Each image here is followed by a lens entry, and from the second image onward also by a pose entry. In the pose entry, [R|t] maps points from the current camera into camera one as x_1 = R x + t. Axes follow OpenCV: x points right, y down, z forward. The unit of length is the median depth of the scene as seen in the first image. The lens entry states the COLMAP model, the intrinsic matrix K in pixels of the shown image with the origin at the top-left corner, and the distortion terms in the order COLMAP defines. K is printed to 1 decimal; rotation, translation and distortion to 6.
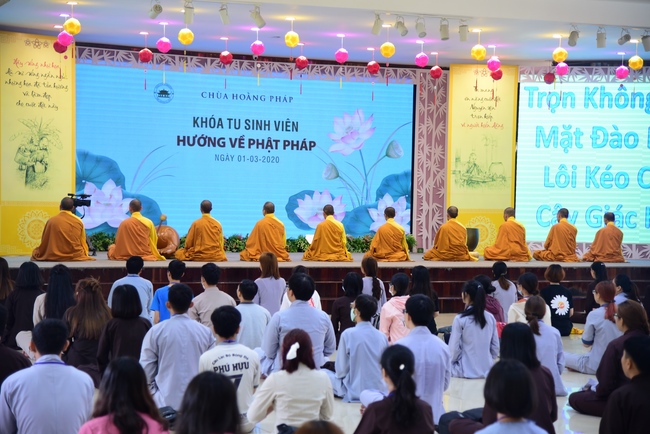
lens RADIAL K [[1506.1, 0, 329.4], [0, 1506.1, 217.3], [0, 0, 1]] dist [0.452367, 0.000000]
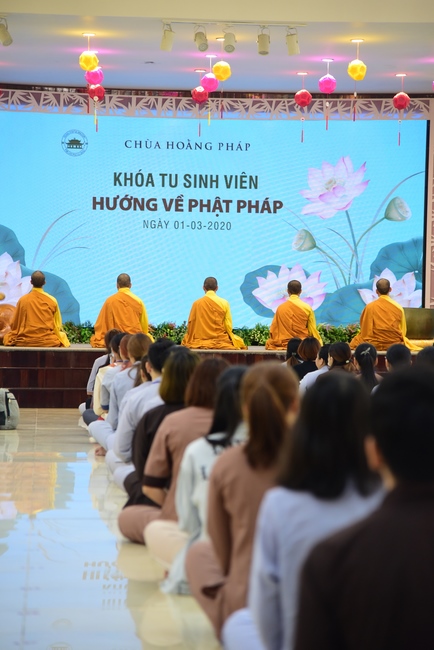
lens RADIAL K [[2210.2, 0, 216.8], [0, 2210.2, 324.7], [0, 0, 1]] dist [1.205894, 0.000000]
pose [[0.935807, -0.005214, -0.352475, 0.367635], [-0.000488, 0.999870, -0.016086, 0.031286], [0.352514, 0.015226, 0.935683, -0.063263]]
